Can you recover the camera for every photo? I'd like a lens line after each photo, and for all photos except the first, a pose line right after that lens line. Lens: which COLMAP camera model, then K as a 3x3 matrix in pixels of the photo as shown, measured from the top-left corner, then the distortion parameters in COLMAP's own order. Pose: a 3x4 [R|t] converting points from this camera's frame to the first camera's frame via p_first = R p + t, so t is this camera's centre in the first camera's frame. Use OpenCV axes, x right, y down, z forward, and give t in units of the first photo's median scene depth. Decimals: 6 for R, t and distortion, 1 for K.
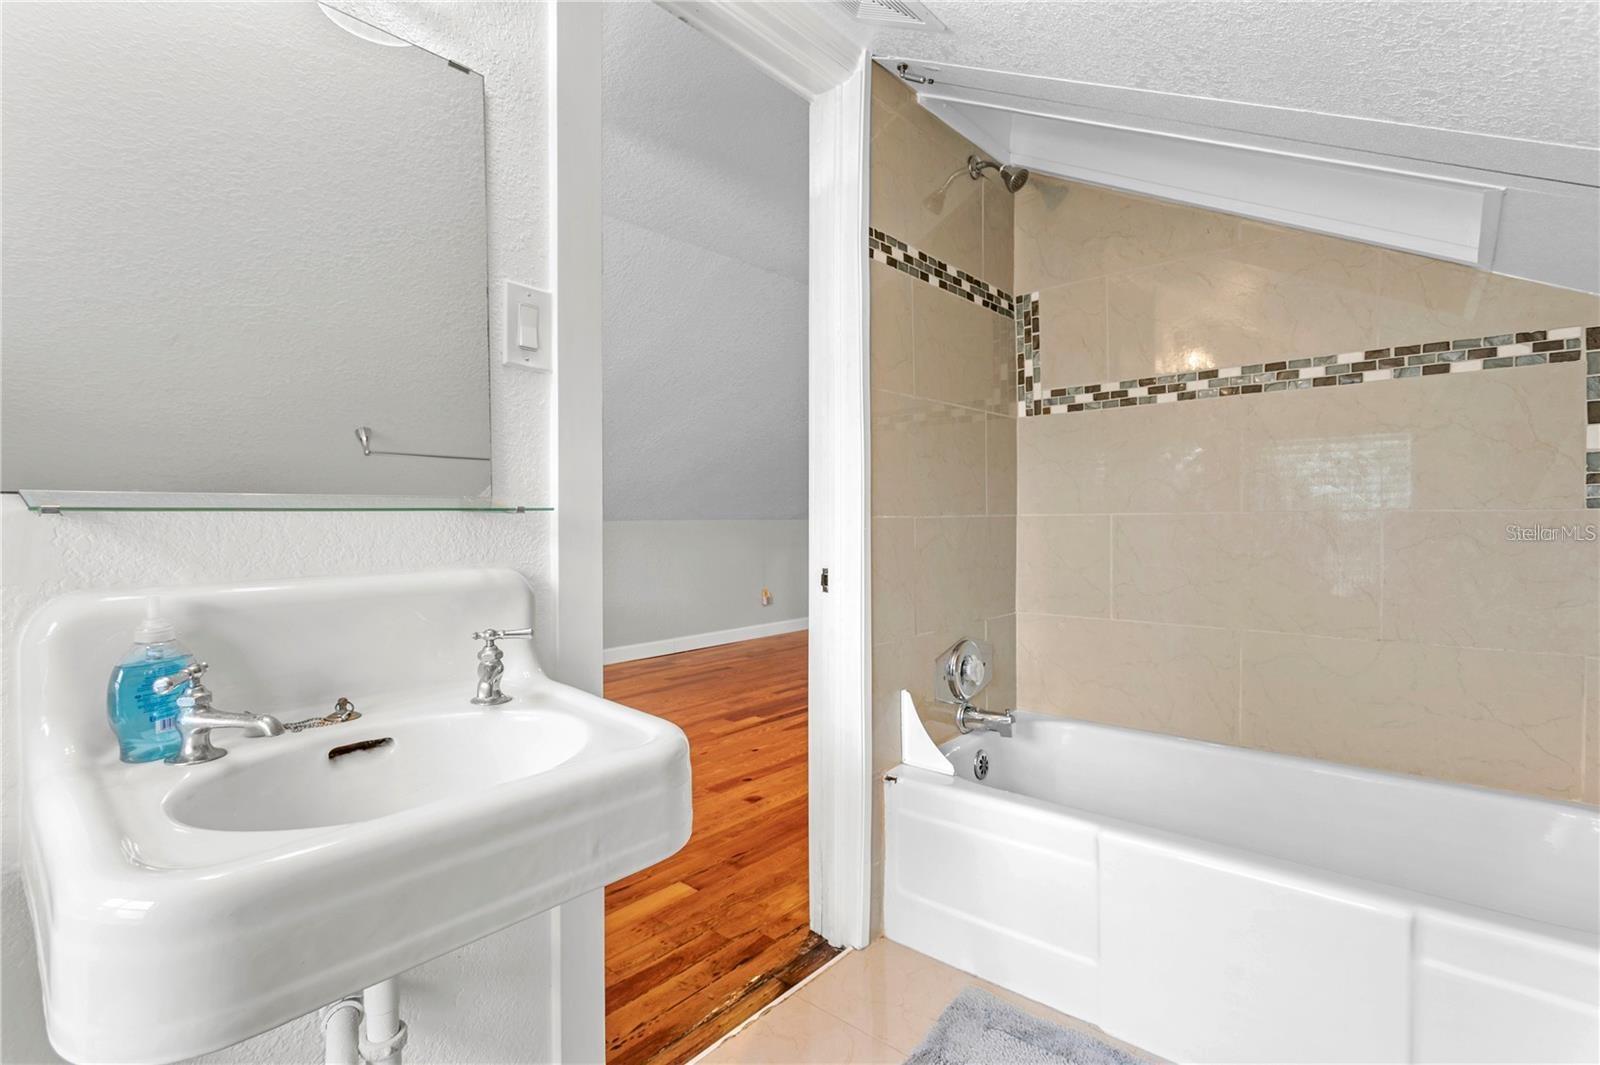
lens RADIAL K [[772.5, 0, 779.0], [0, 772.5, 524.8], [0, 0, 1]] dist [0.001946, 0.001363]
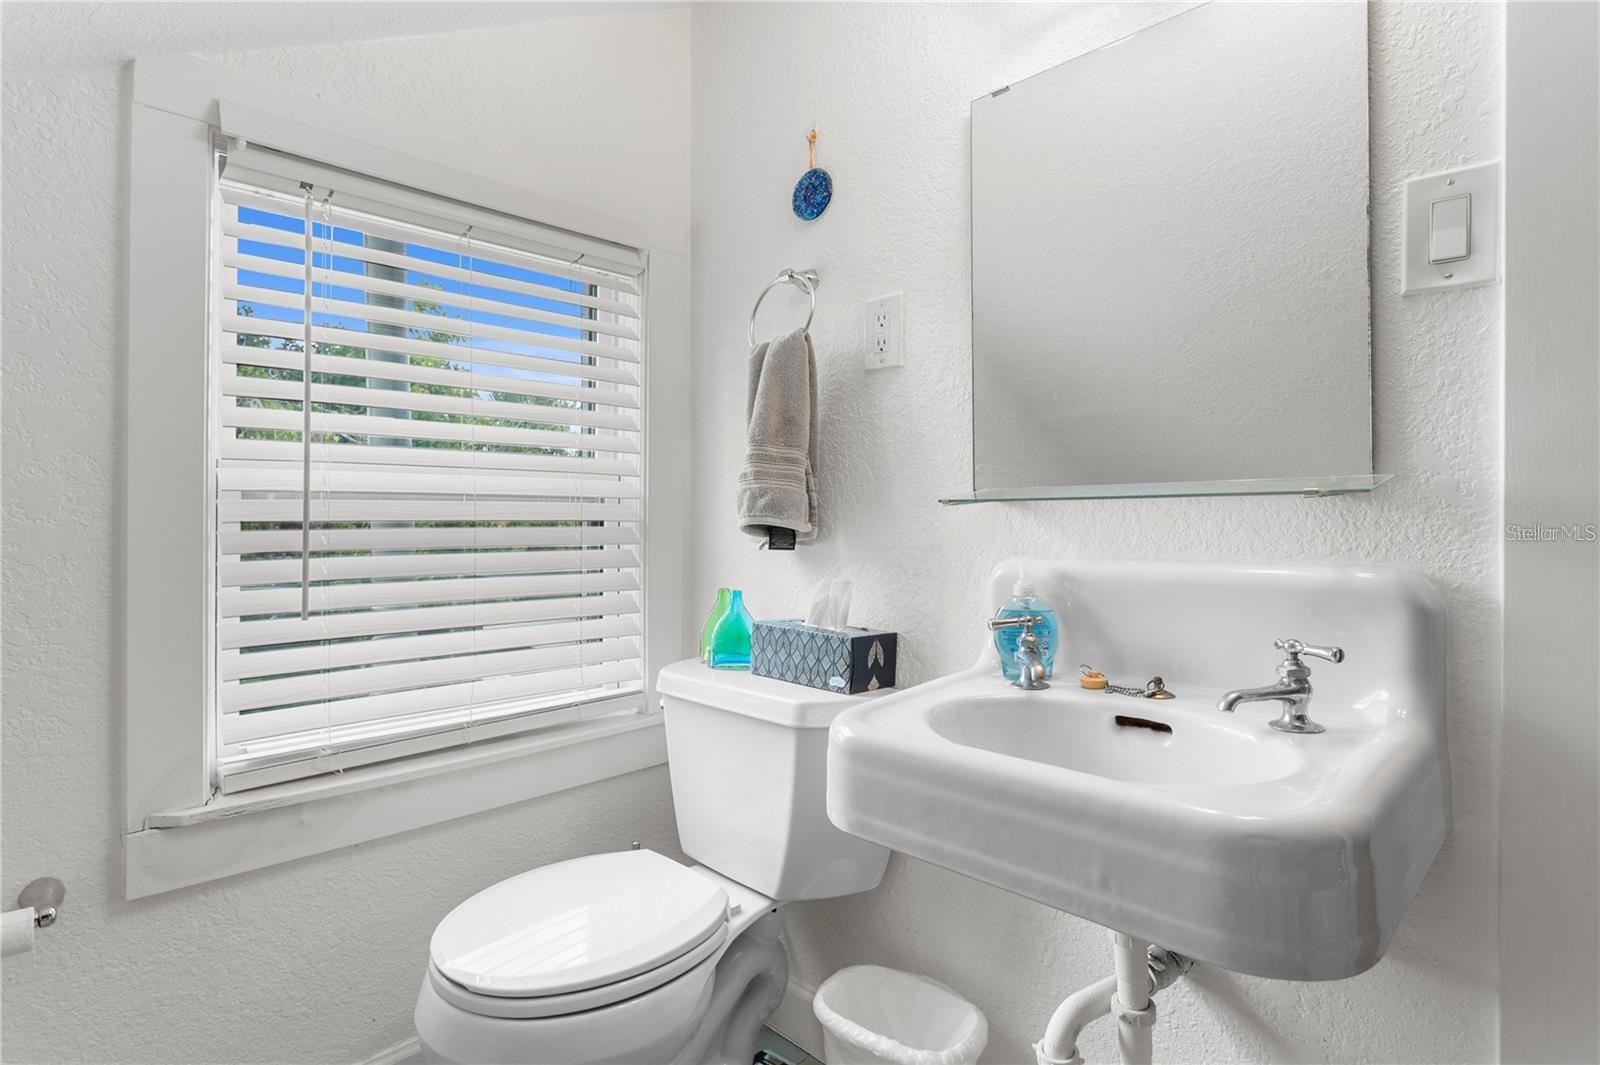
lens RADIAL K [[850.8, 0, 801.1], [0, 850.8, 523.0], [0, 0, 1]] dist [0.000970, 0.000232]
pose [[-0.034172, 0.011776, -0.999347, 0.547520], [-0.006224, 0.999909, 0.011995, 0.005124], [0.999397, 0.006630, -0.034096, 0.515217]]
